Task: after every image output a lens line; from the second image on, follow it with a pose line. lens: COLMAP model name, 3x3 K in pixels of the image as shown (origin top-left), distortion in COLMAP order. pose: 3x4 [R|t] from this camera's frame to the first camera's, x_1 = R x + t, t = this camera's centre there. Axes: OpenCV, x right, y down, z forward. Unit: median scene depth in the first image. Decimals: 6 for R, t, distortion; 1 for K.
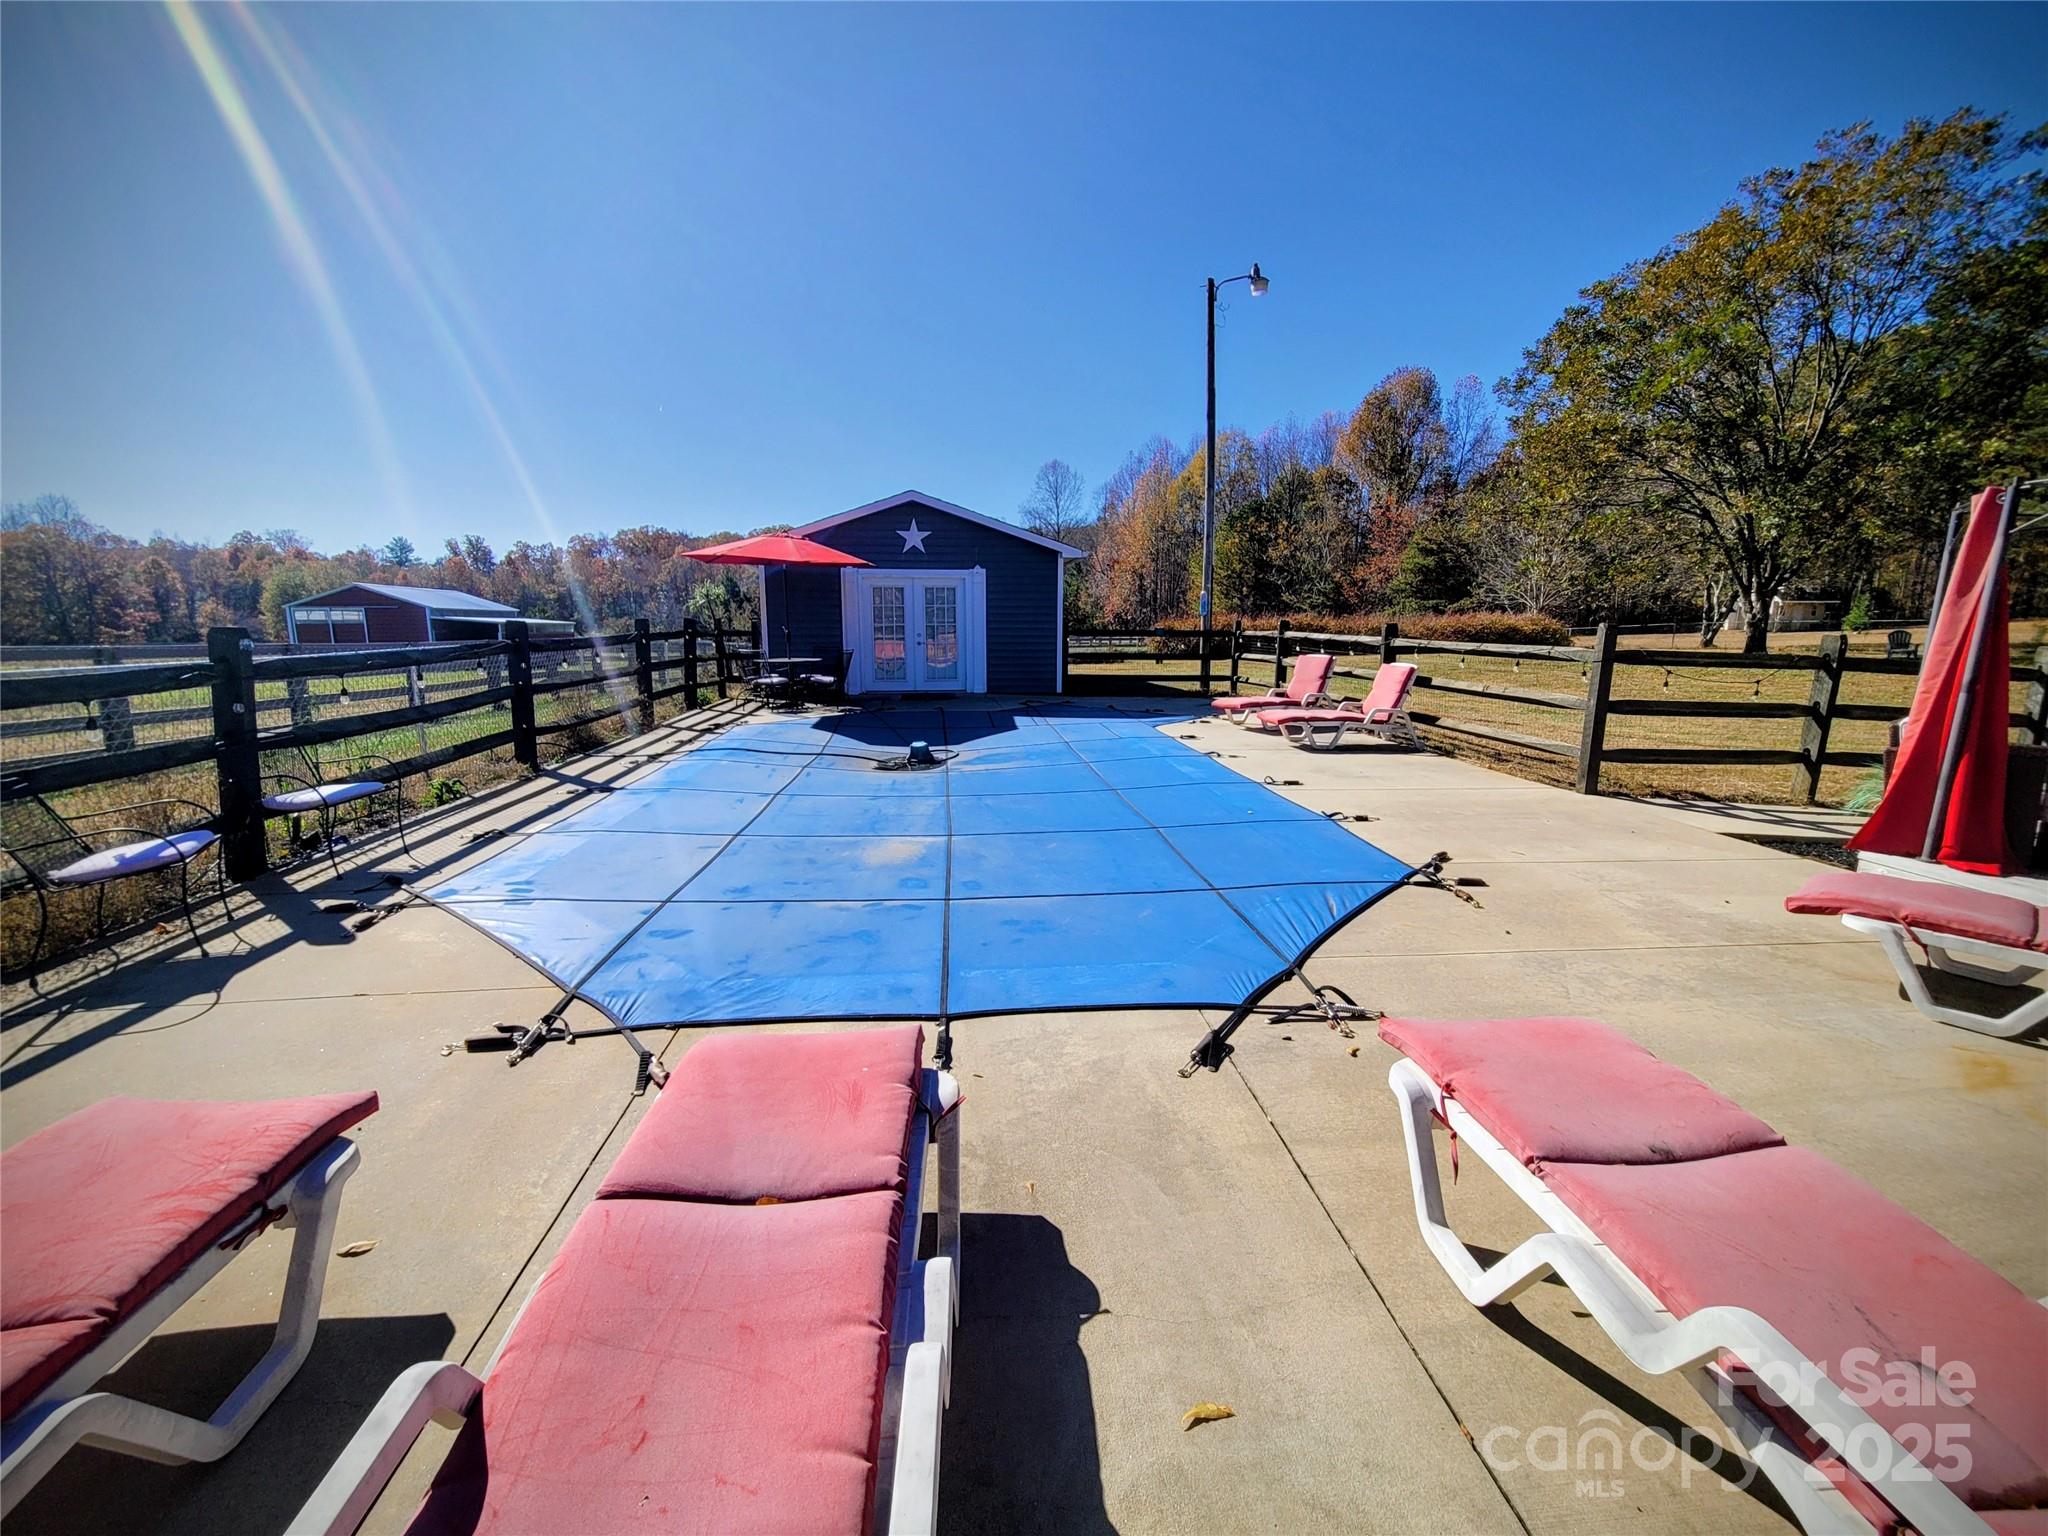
lens RADIAL K [[835.5, 0, 1024.0], [0, 835.5, 768.0], [0, 0, 1]] dist [0.002560, -0.000230]
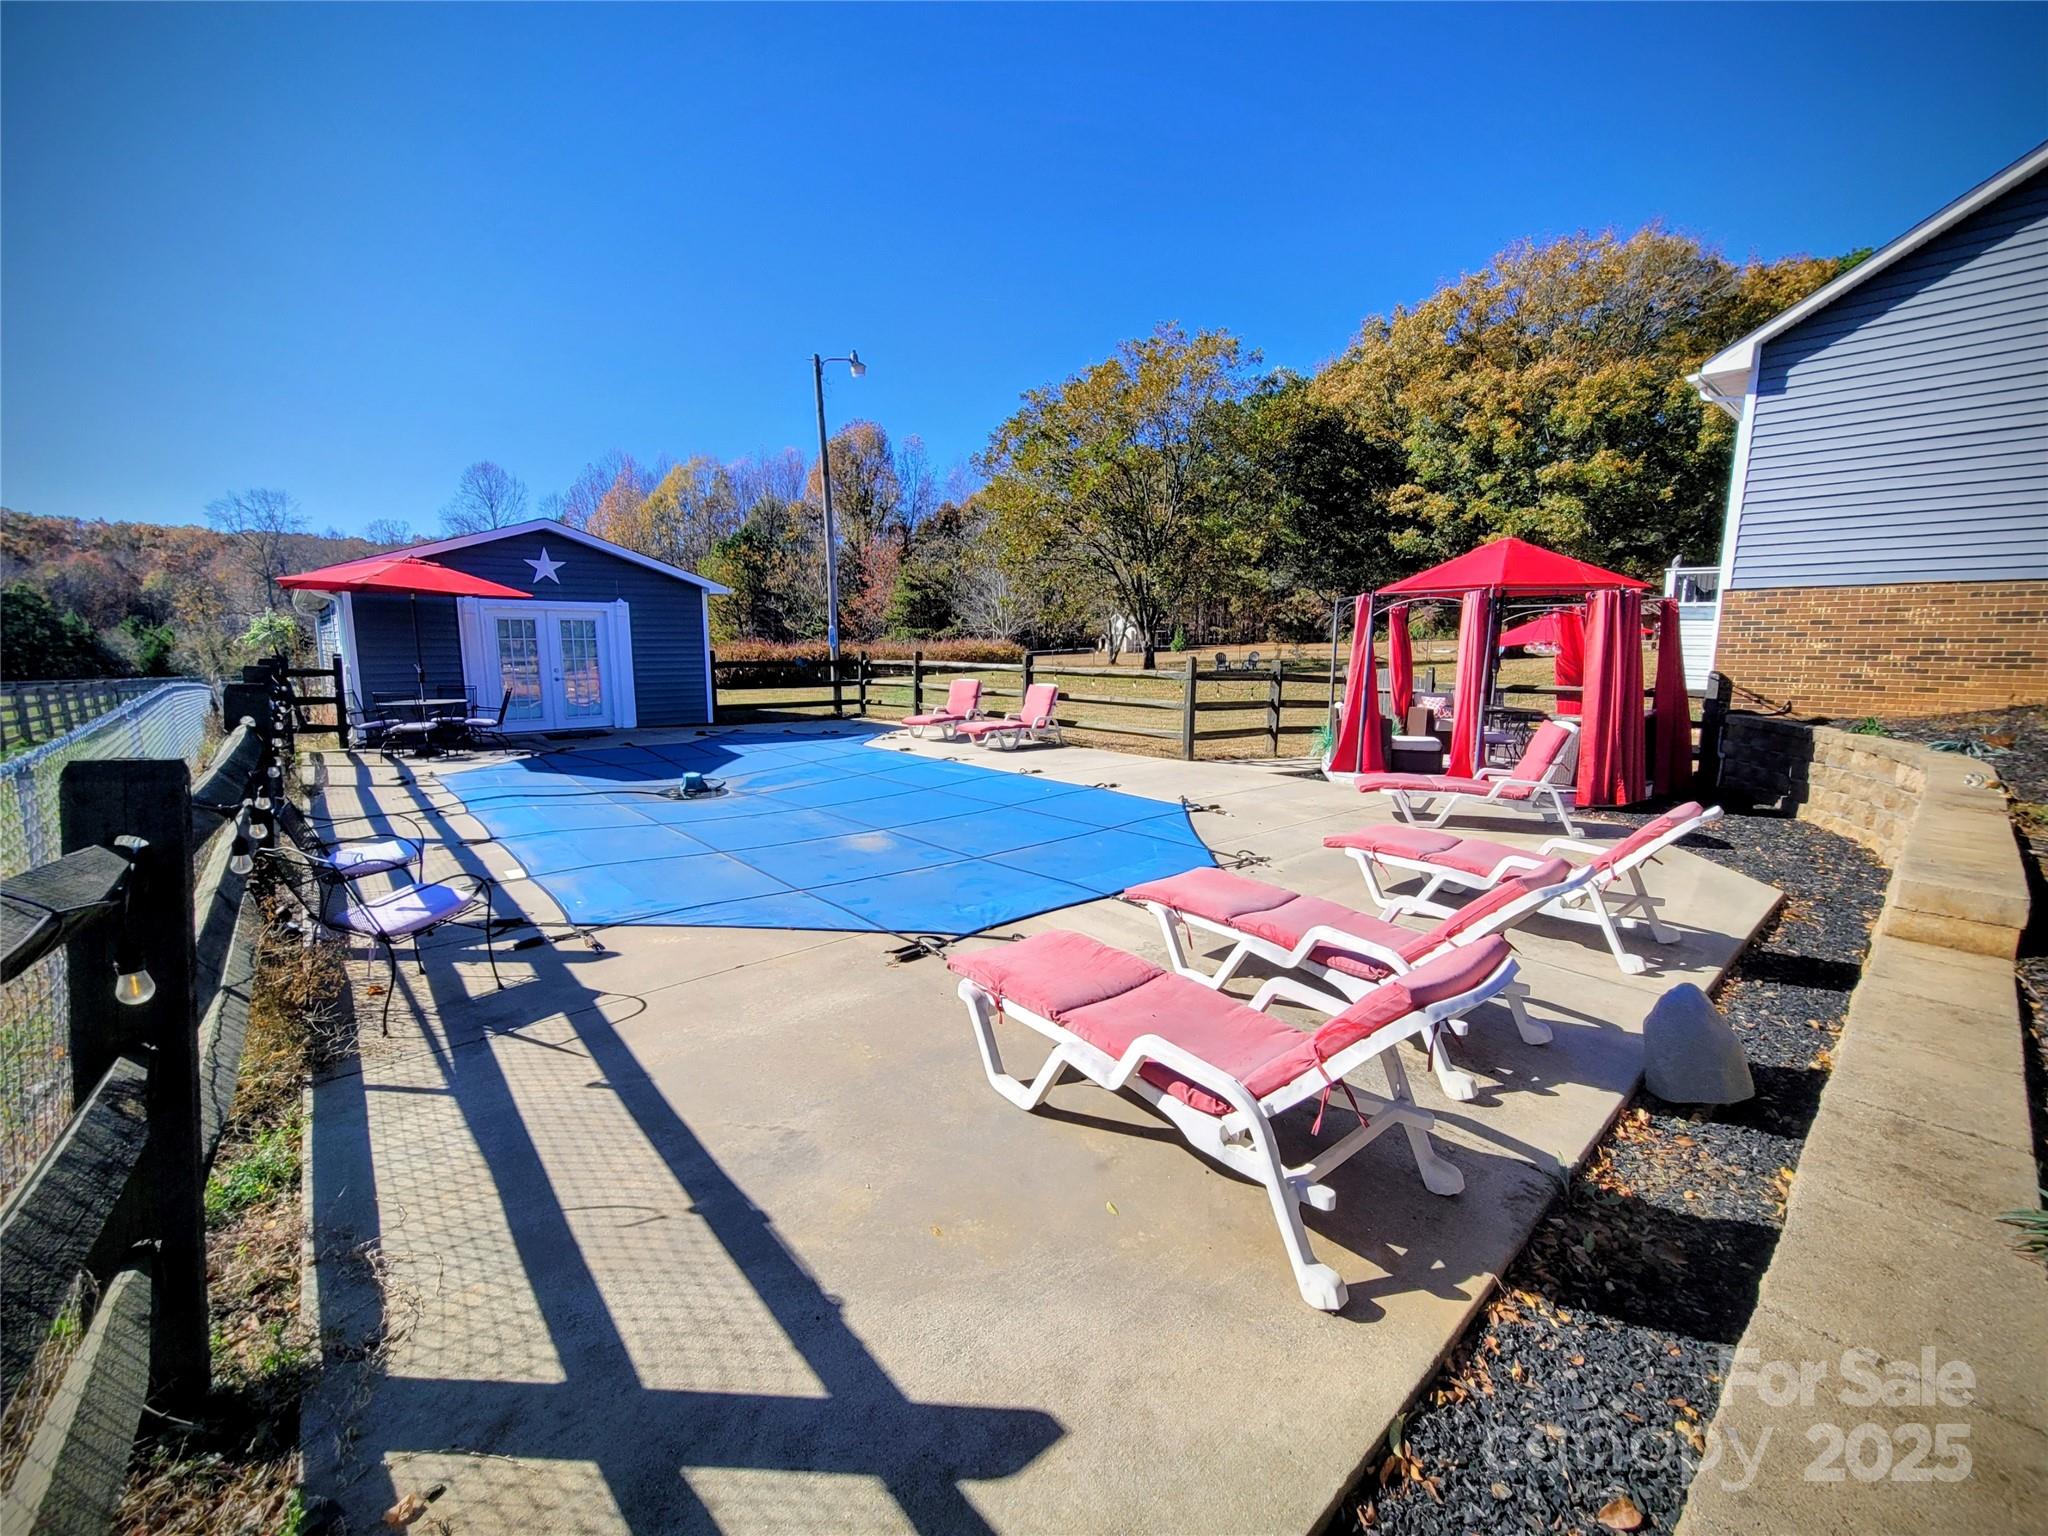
lens RADIAL K [[835.5, 0, 1024.0], [0, 835.5, 768.0], [0, 0, 1]] dist [0.002560, -0.000230]
pose [[0.816624, -0.088424, 0.570356, -0.253282], [0.104364, 0.994528, 0.004759, 0.001485], [-0.567656, 0.055638, 0.821384, -0.071323]]
